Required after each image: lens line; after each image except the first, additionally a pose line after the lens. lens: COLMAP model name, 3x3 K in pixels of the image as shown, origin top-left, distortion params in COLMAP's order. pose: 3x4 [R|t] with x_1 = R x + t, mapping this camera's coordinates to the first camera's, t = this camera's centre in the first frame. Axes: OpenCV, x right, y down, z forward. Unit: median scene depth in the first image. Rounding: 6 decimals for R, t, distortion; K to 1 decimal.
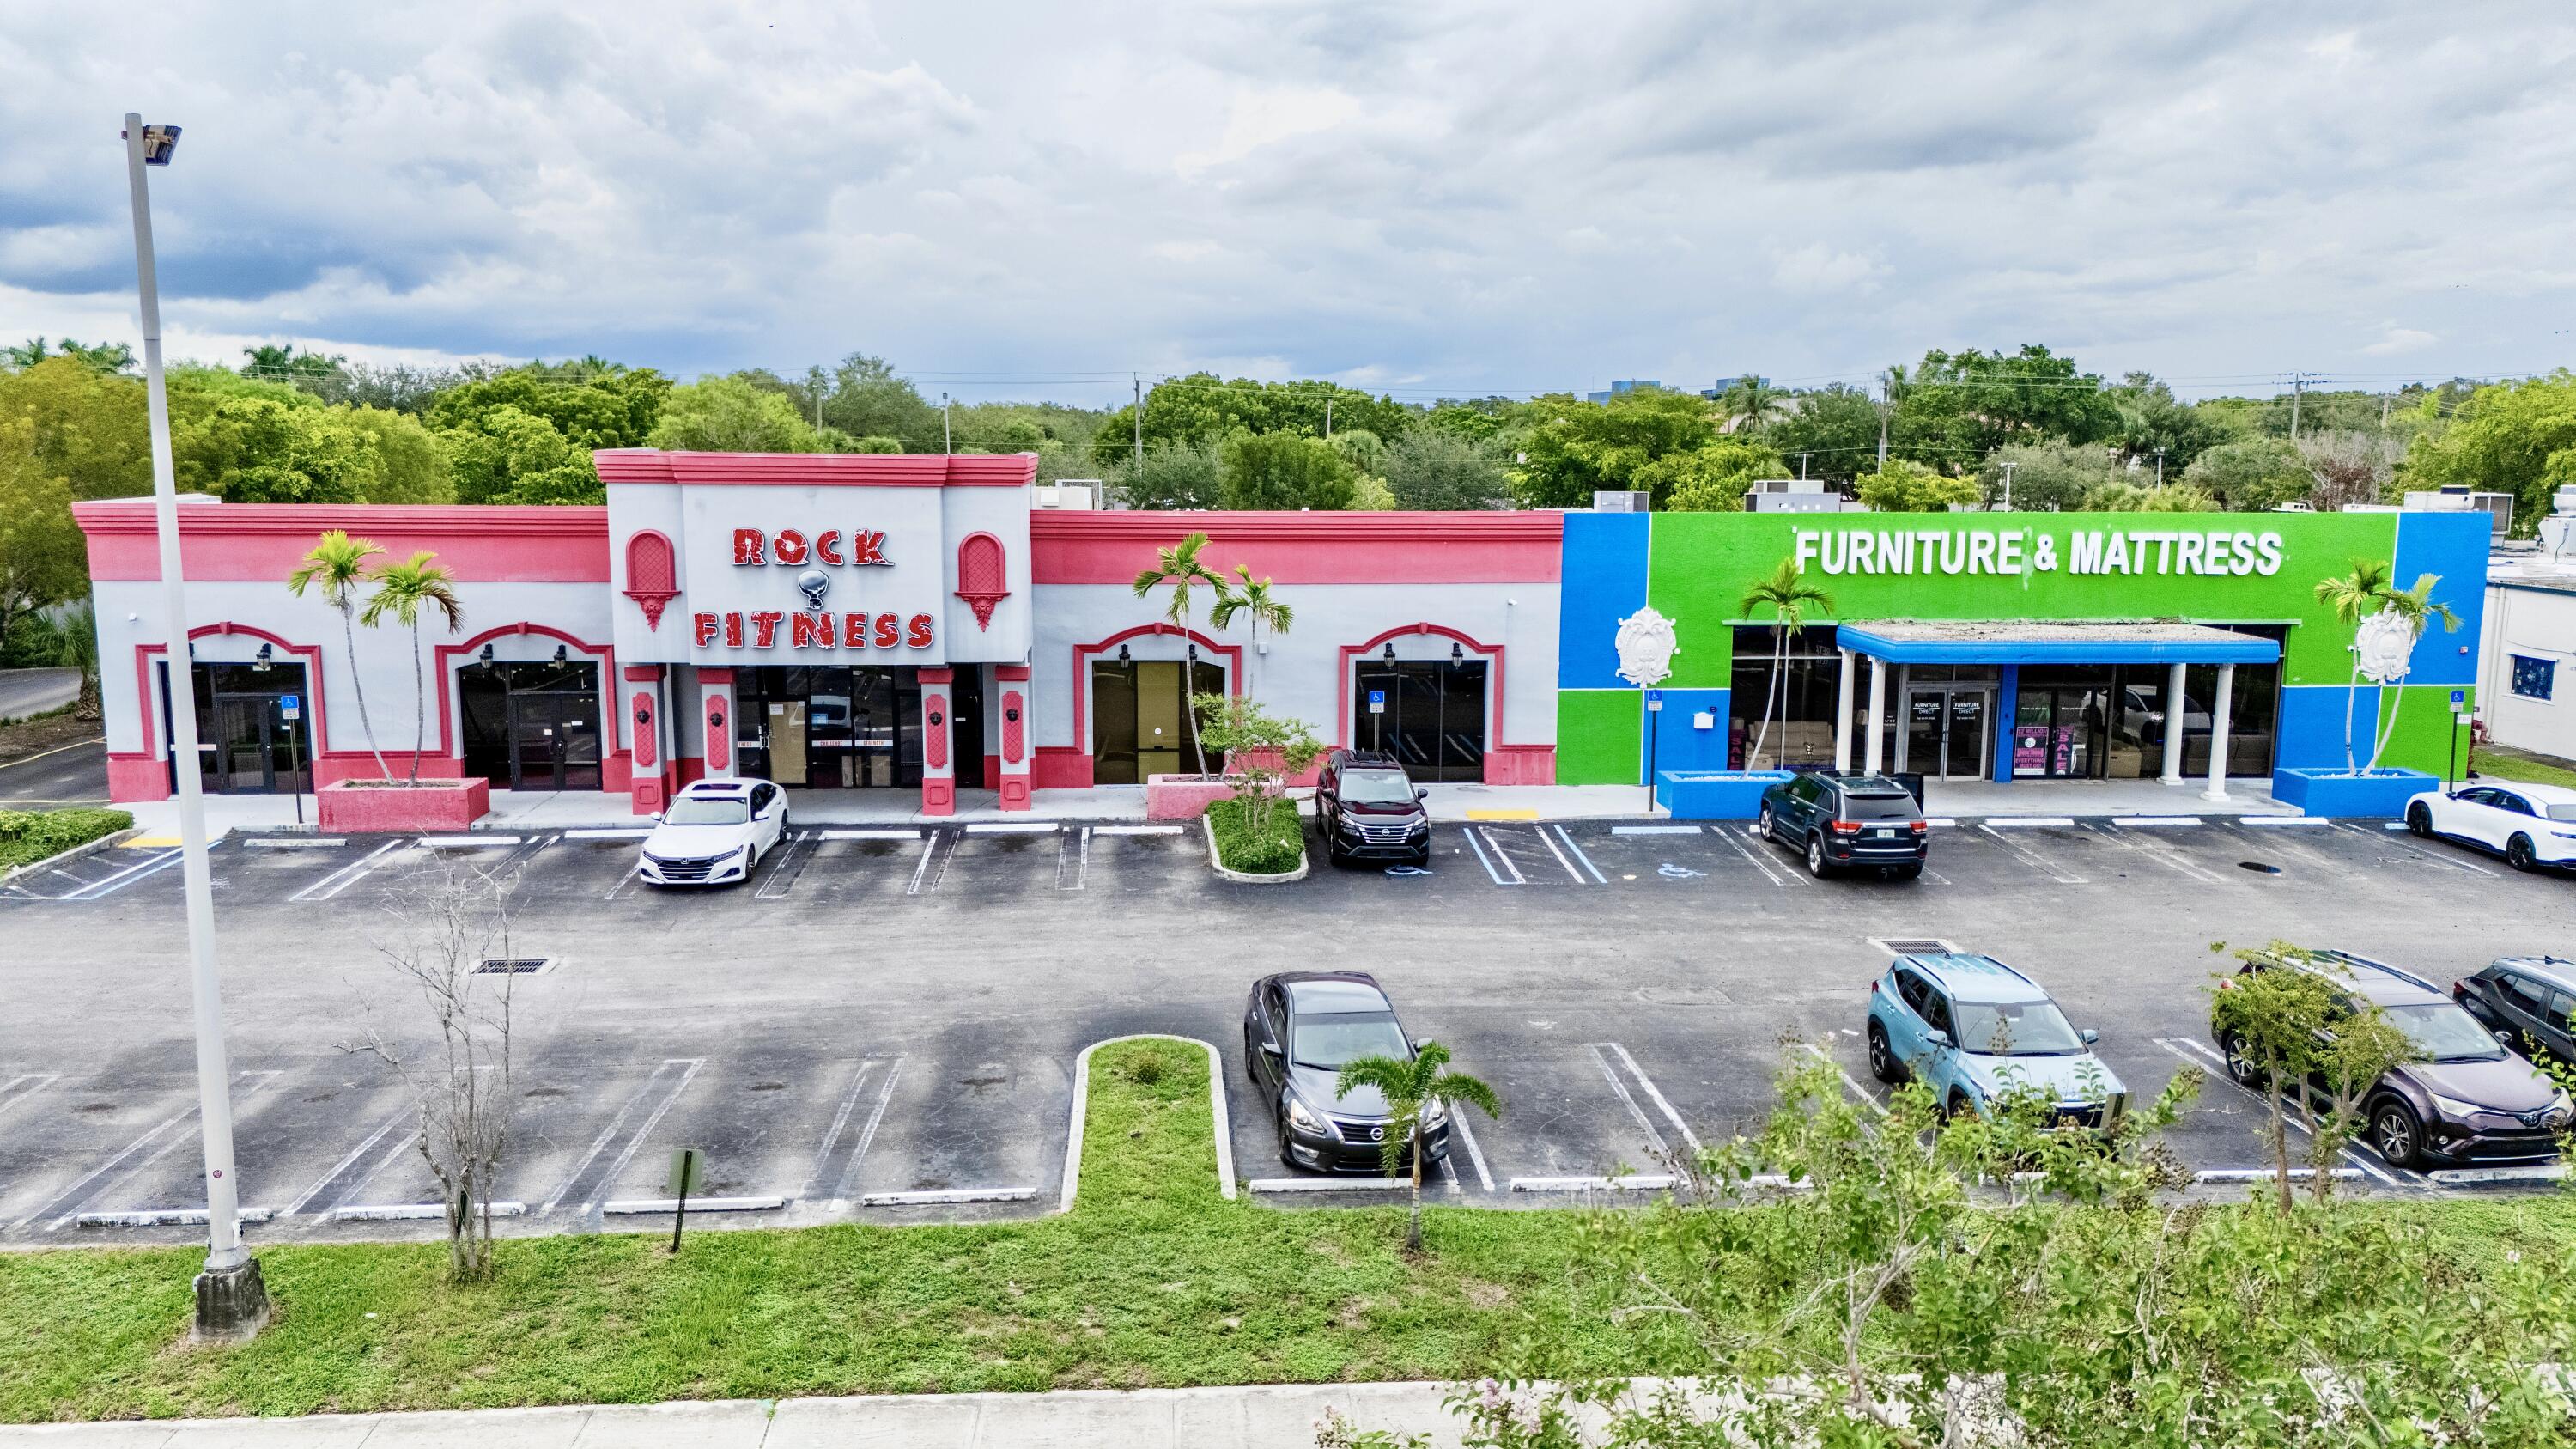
lens RADIAL K [[1889.9, 0, 1290.2], [0, 1889.9, 703.3], [0, 0, 1]] dist [0.045948, -0.036532]
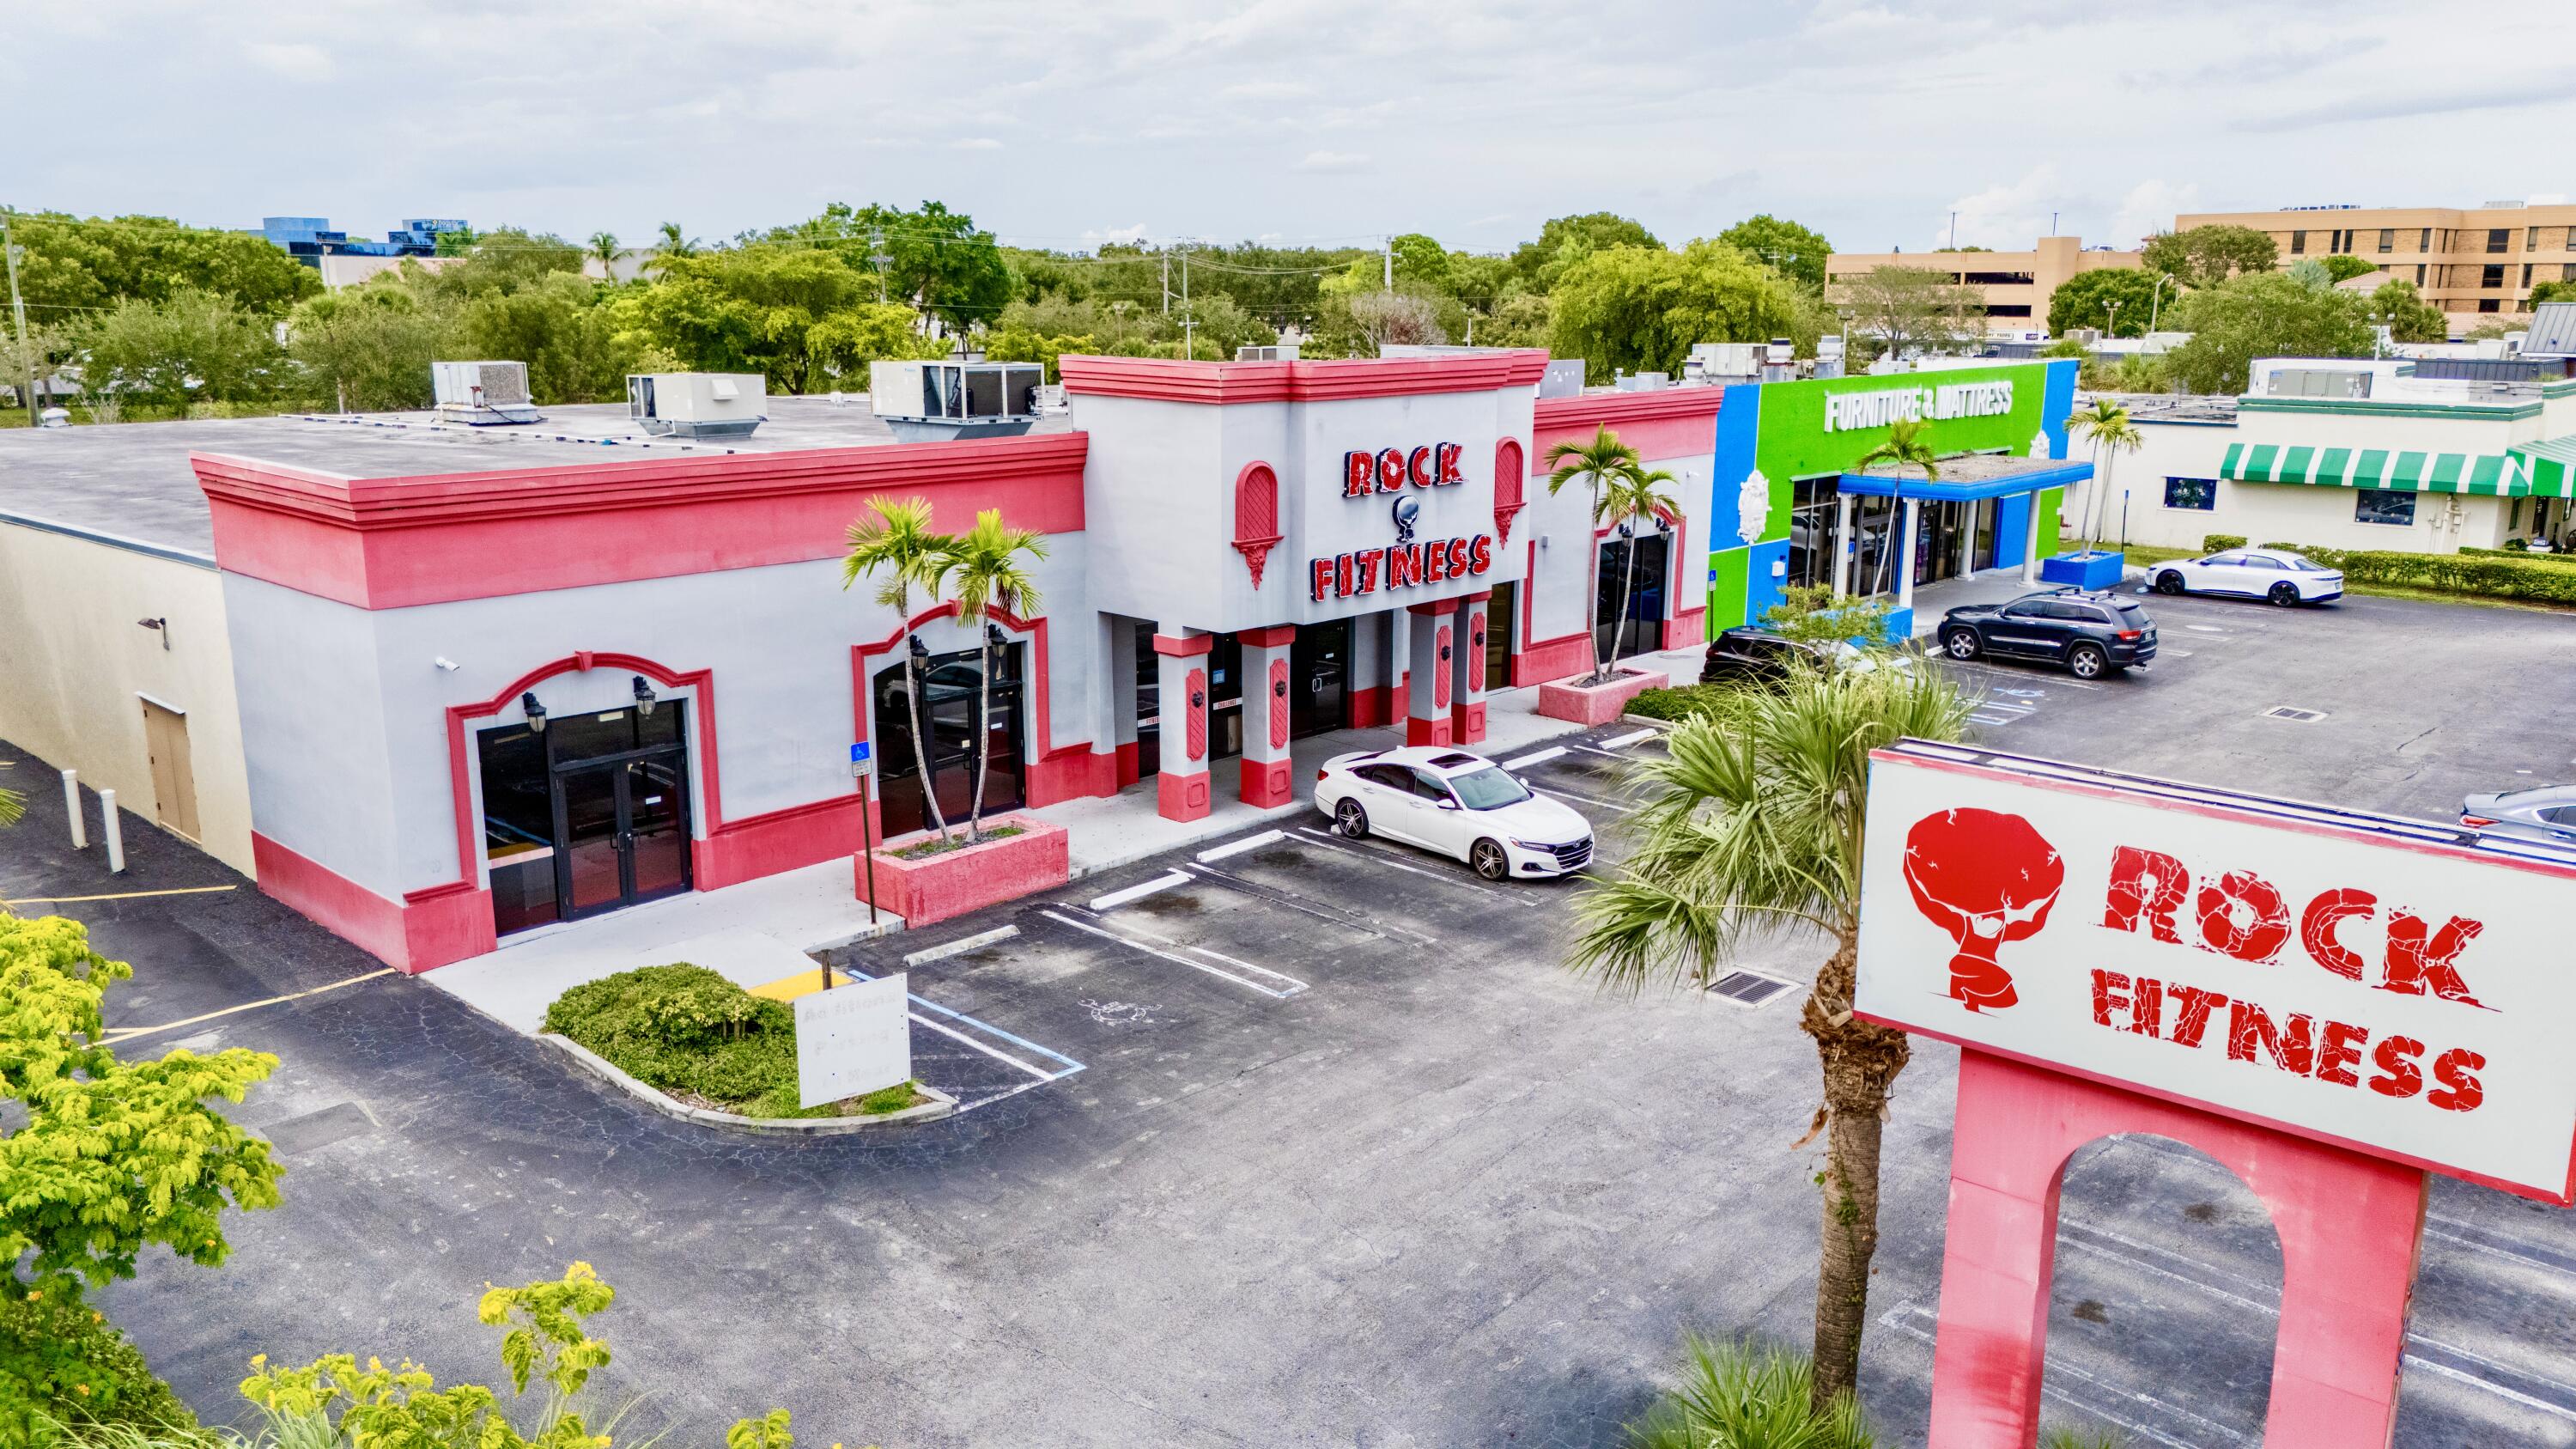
lens RADIAL K [[1889.9, 0, 1267.9], [0, 1889.9, 718.2], [0, 0, 1]] dist [0.045948, -0.036532]
pose [[0.745708, -0.155010, 0.647990, -0.852801], [0.098570, 0.987525, 0.122797, -0.080914], [-0.658941, -0.027699, 0.751684, 0.398418]]
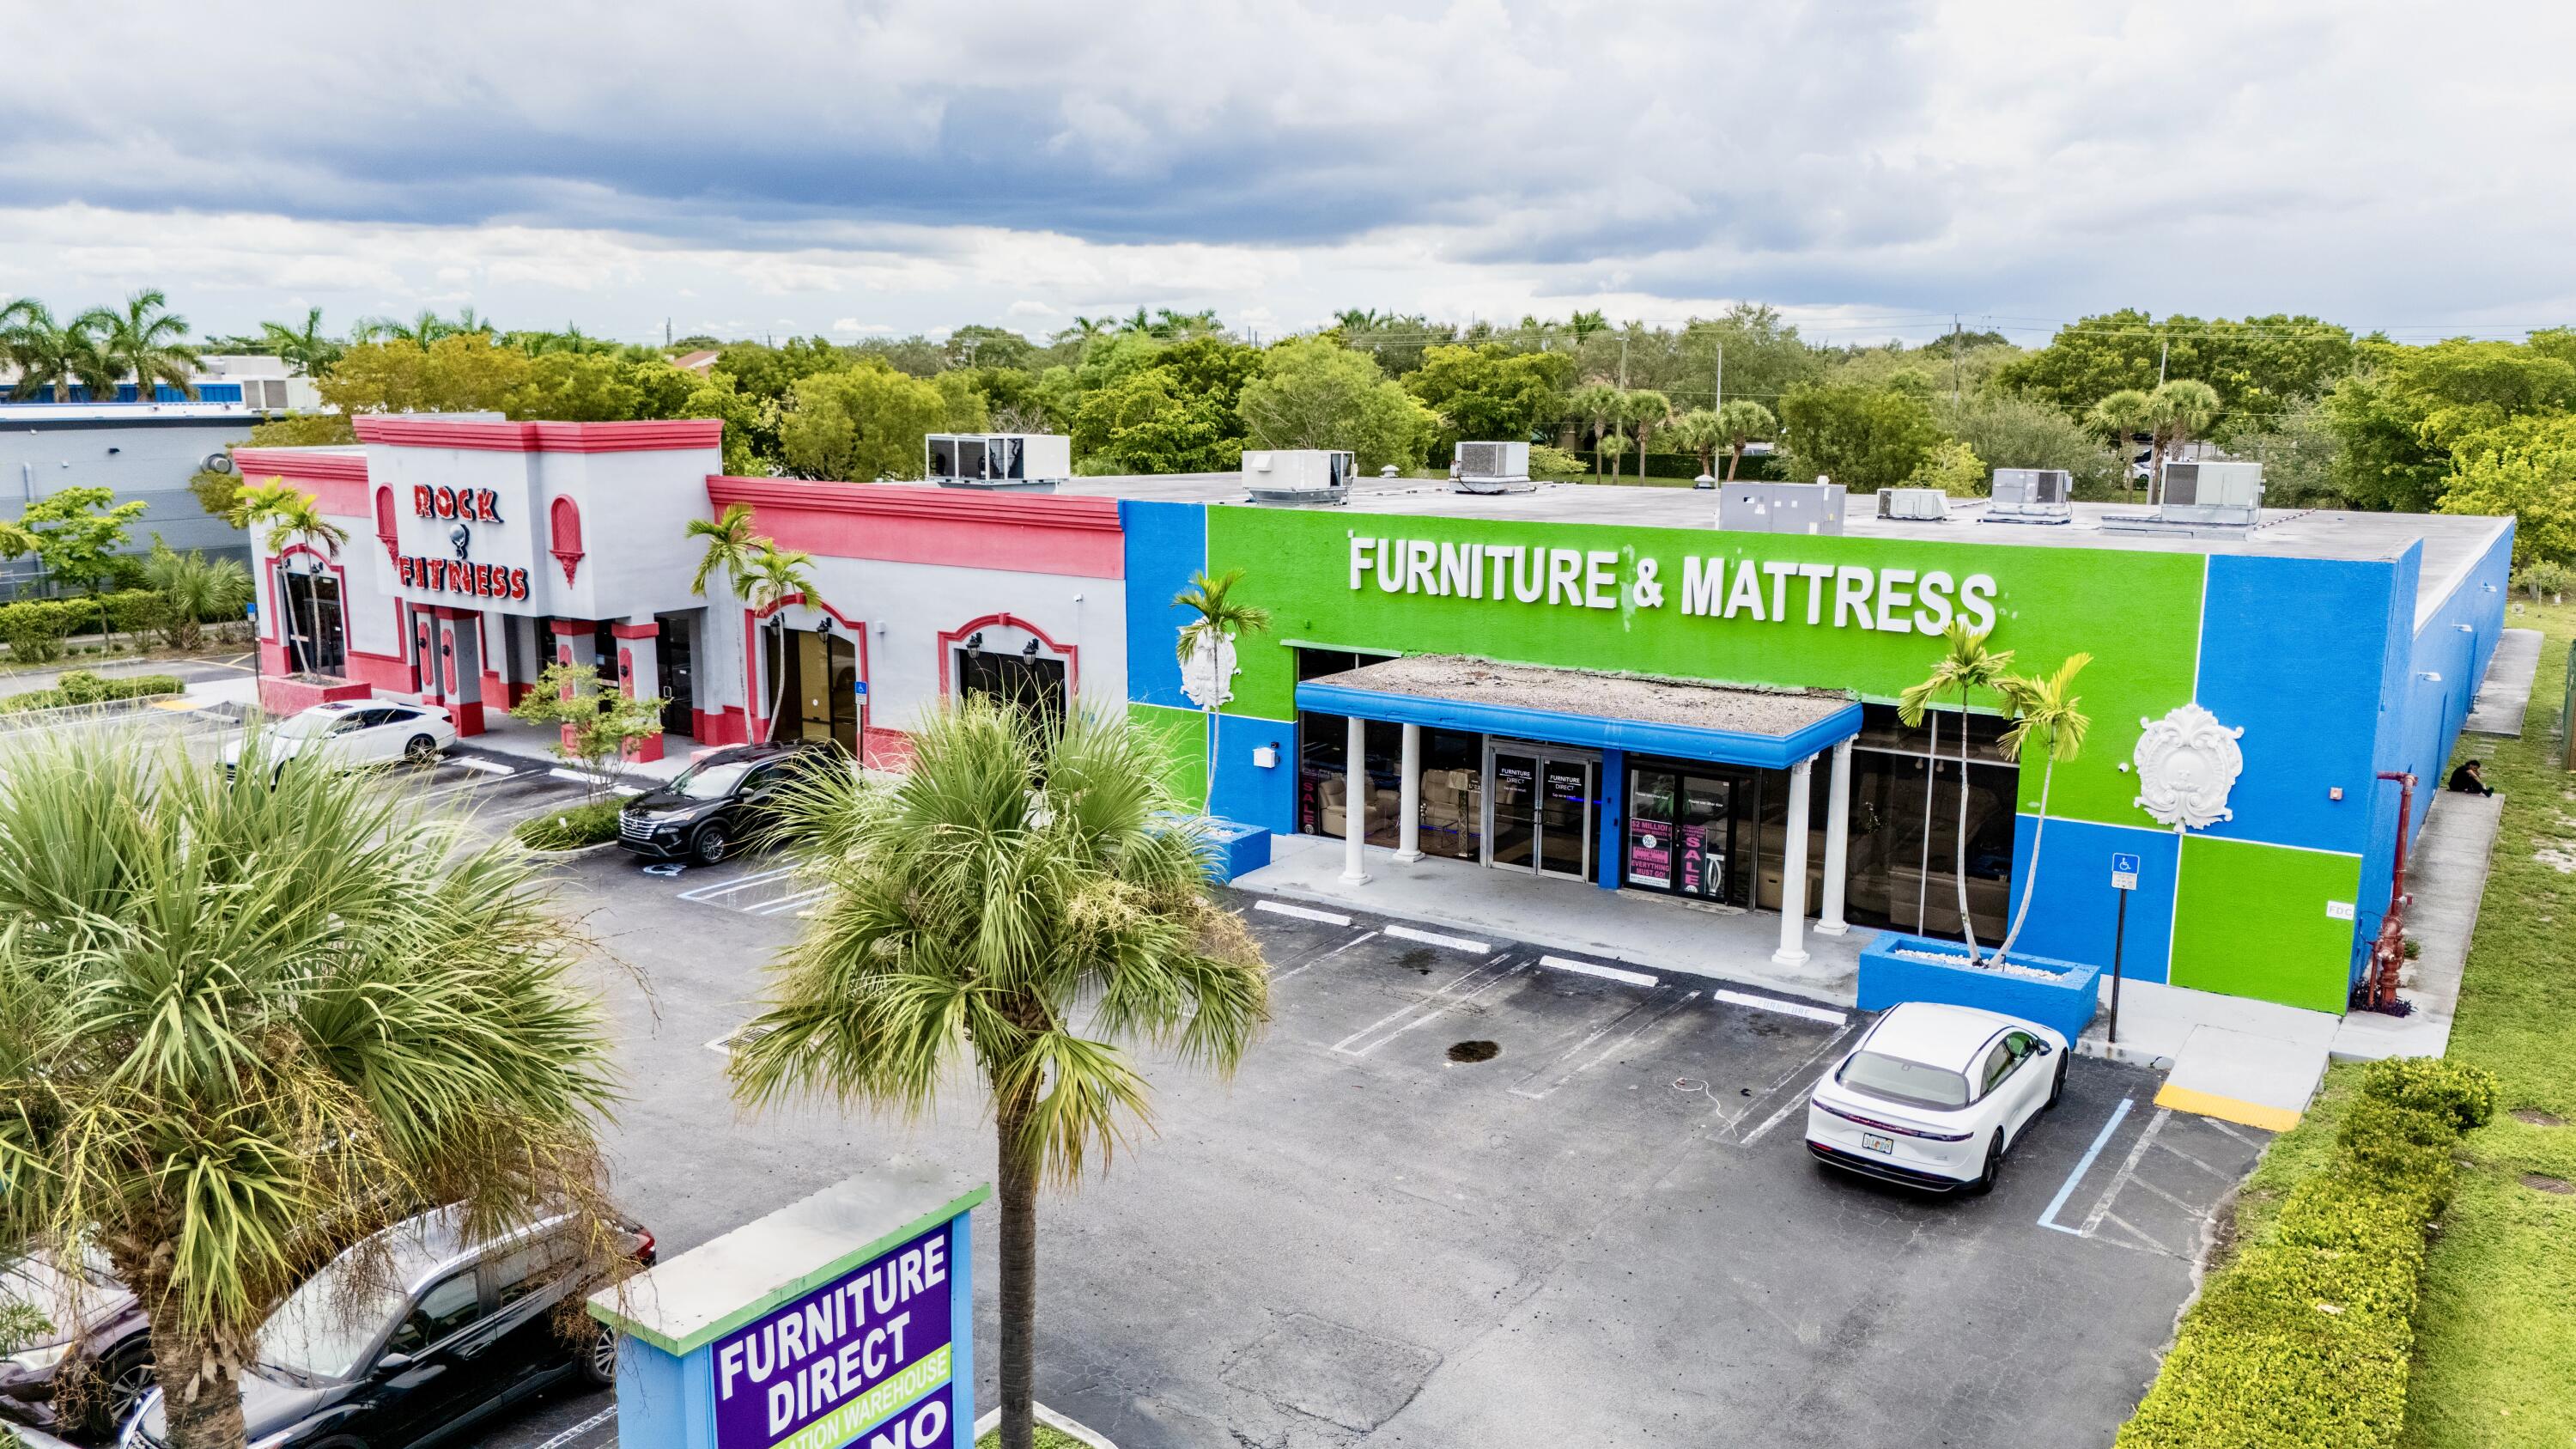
lens RADIAL K [[1889.9, 0, 1303.1], [0, 1889.9, 775.0], [0, 0, 1]] dist [0.045948, -0.036532]
pose [[0.795970, 0.125834, -0.592113, 0.823769], [-0.087957, 0.991817, 0.092537, -0.069942], [0.598912, -0.021576, 0.800524, 0.390281]]
